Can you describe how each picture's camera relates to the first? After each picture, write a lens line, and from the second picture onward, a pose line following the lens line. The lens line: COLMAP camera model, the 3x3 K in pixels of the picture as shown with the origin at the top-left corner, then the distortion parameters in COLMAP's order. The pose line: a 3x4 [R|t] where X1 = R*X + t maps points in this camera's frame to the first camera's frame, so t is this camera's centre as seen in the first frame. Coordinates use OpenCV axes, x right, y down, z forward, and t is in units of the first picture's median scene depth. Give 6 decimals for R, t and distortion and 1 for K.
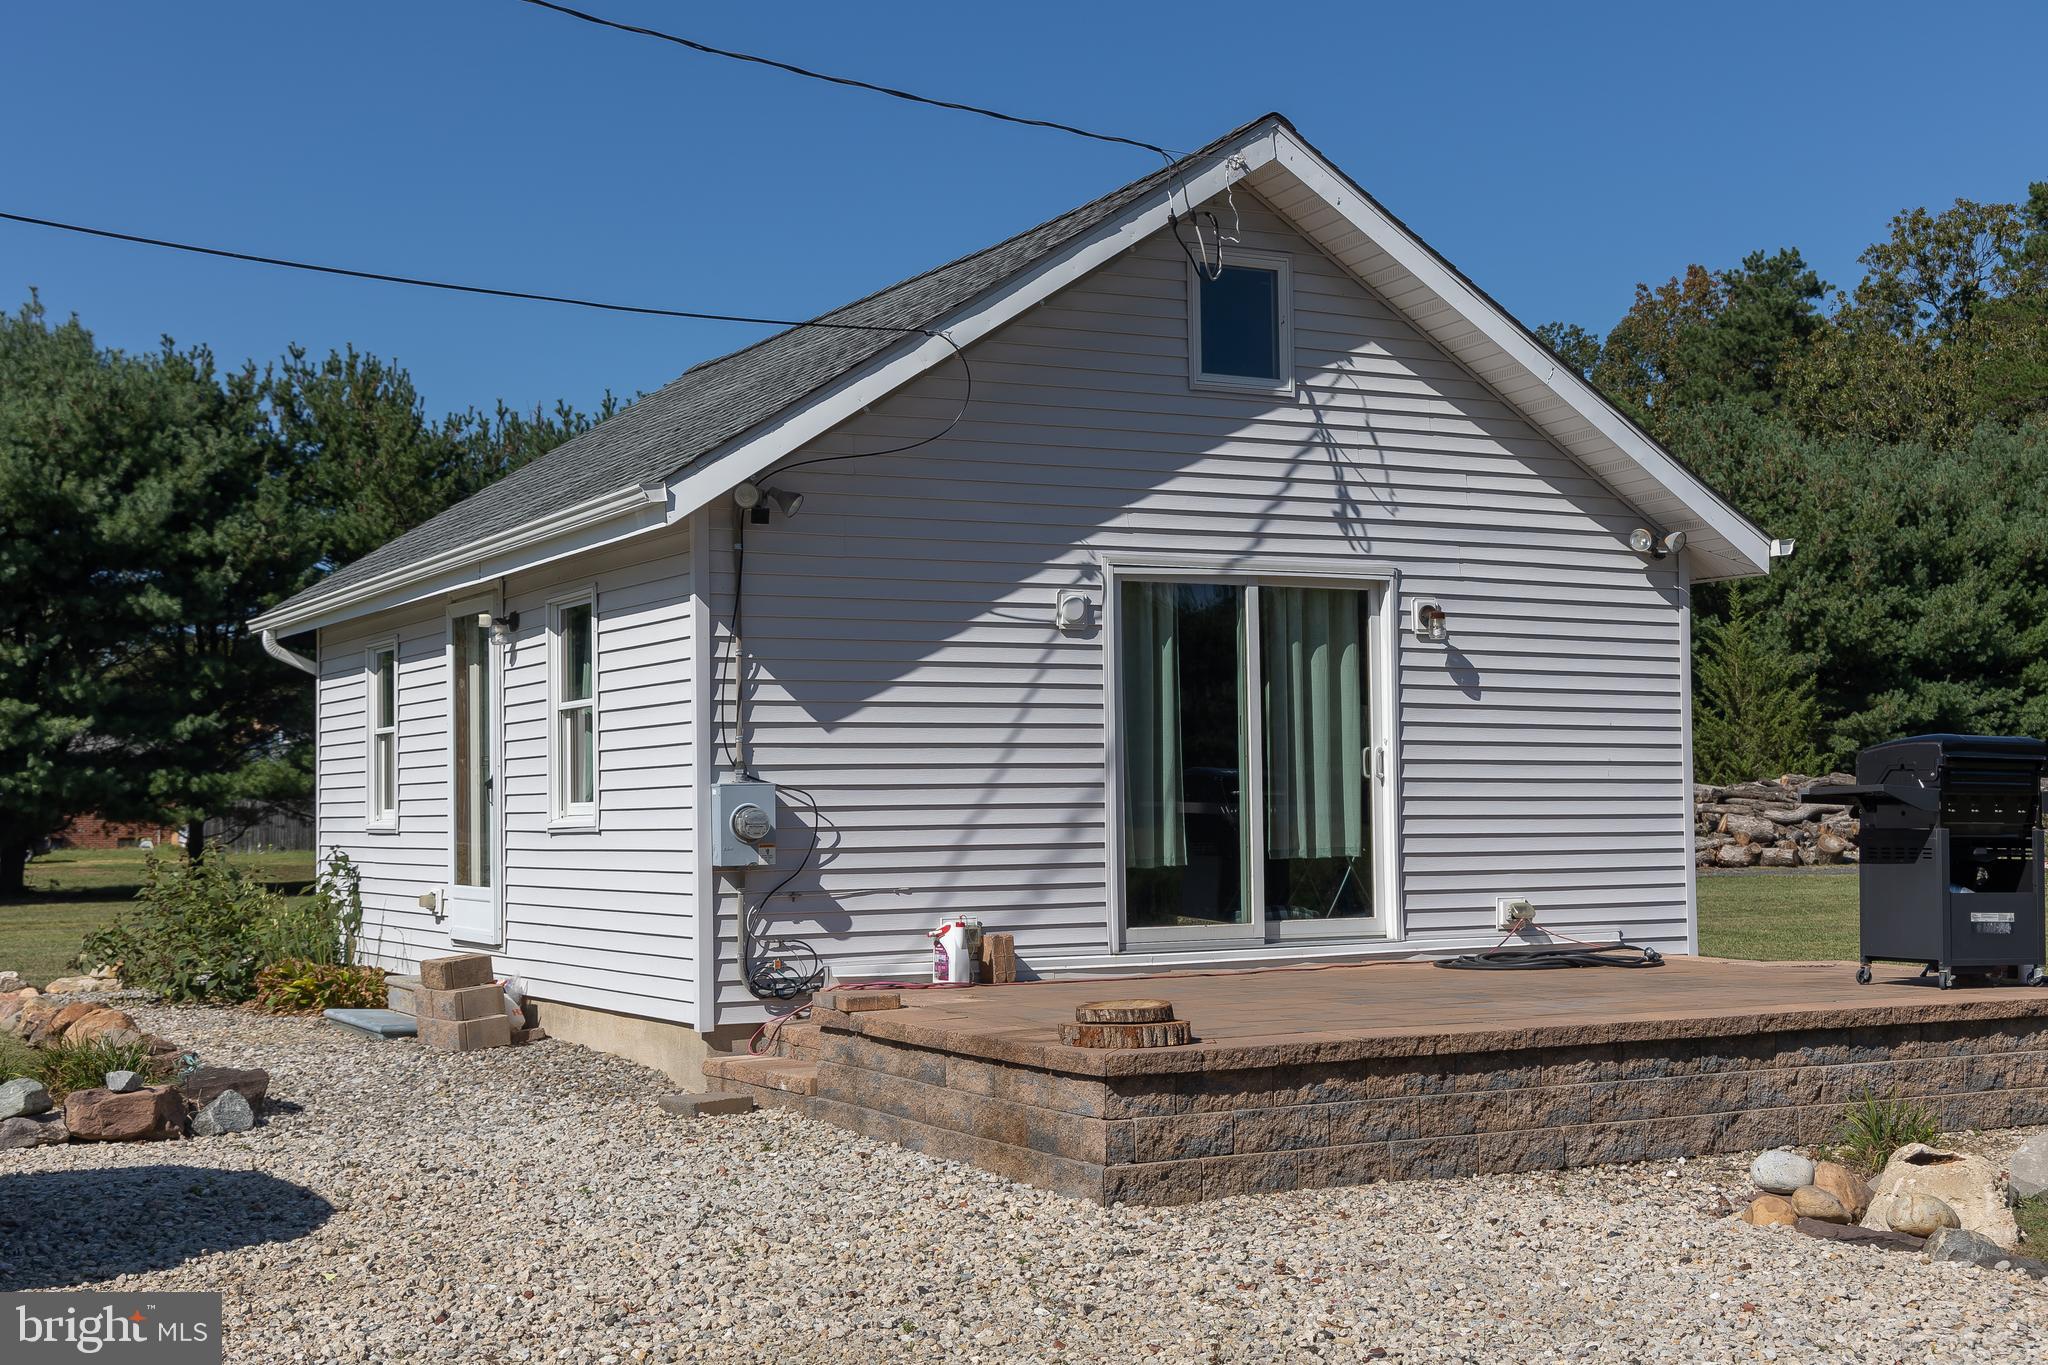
lens RADIAL K [[2569.7, 0, 994.2], [0, 2569.7, 684.2], [0, 0, 1]] dist [0.011519, 0.027761]
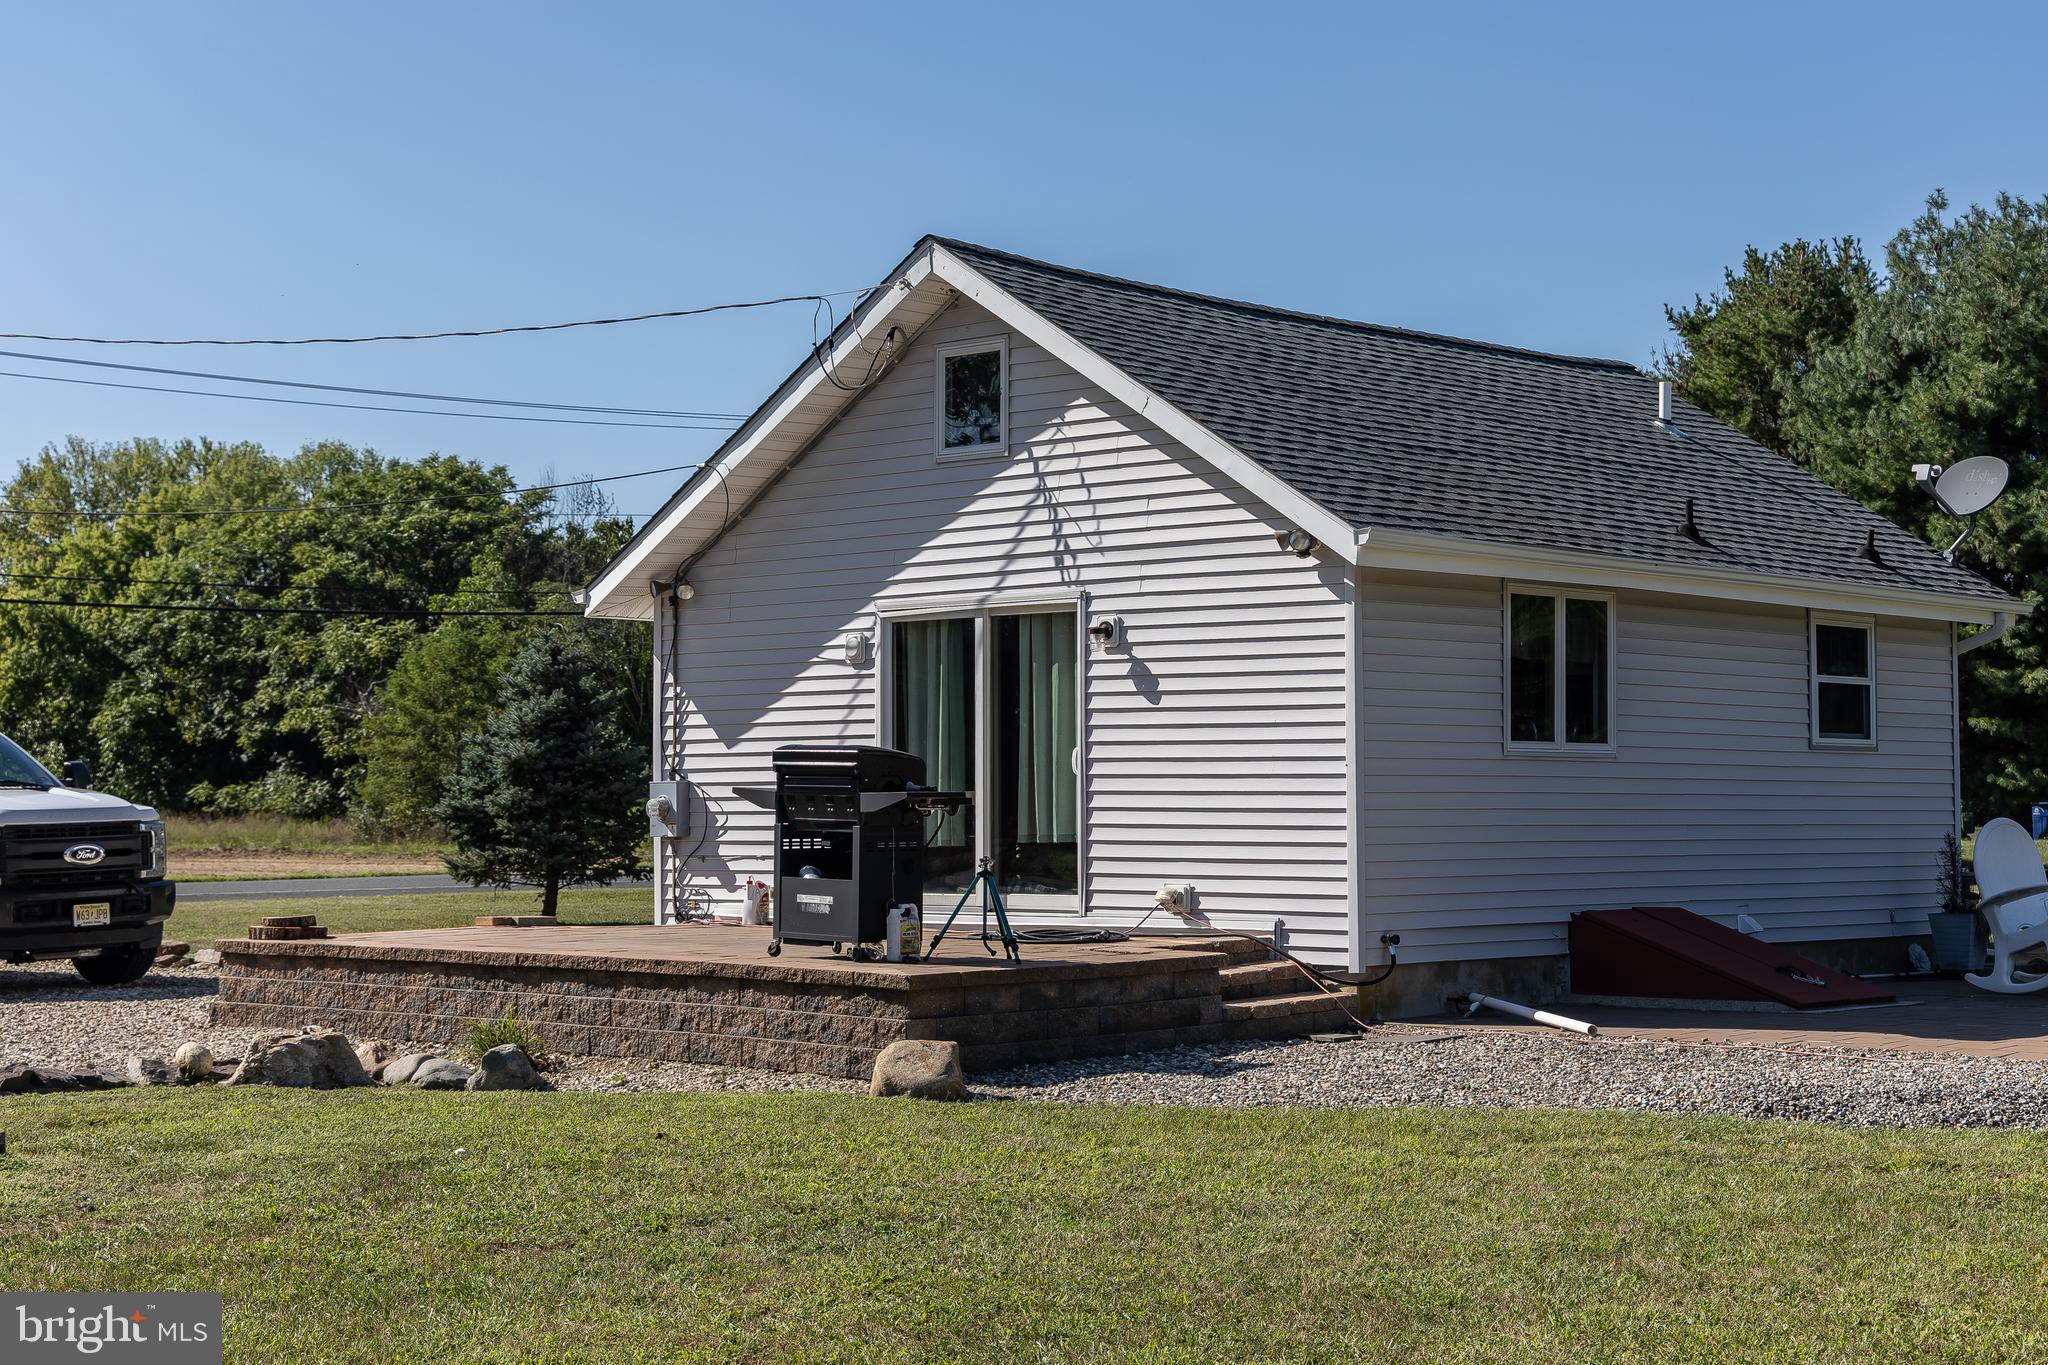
lens RADIAL K [[3236.2, 0, 1024.0], [0, 3236.2, 682.5], [0, 0, 1]] dist [0.027489, 0.052658]
pose [[0.326716, -0.025991, -0.944765, 1.726624], [0.047641, 0.998804, -0.011003, 0.011473], [0.943921, -0.041415, 0.327563, 0.576230]]
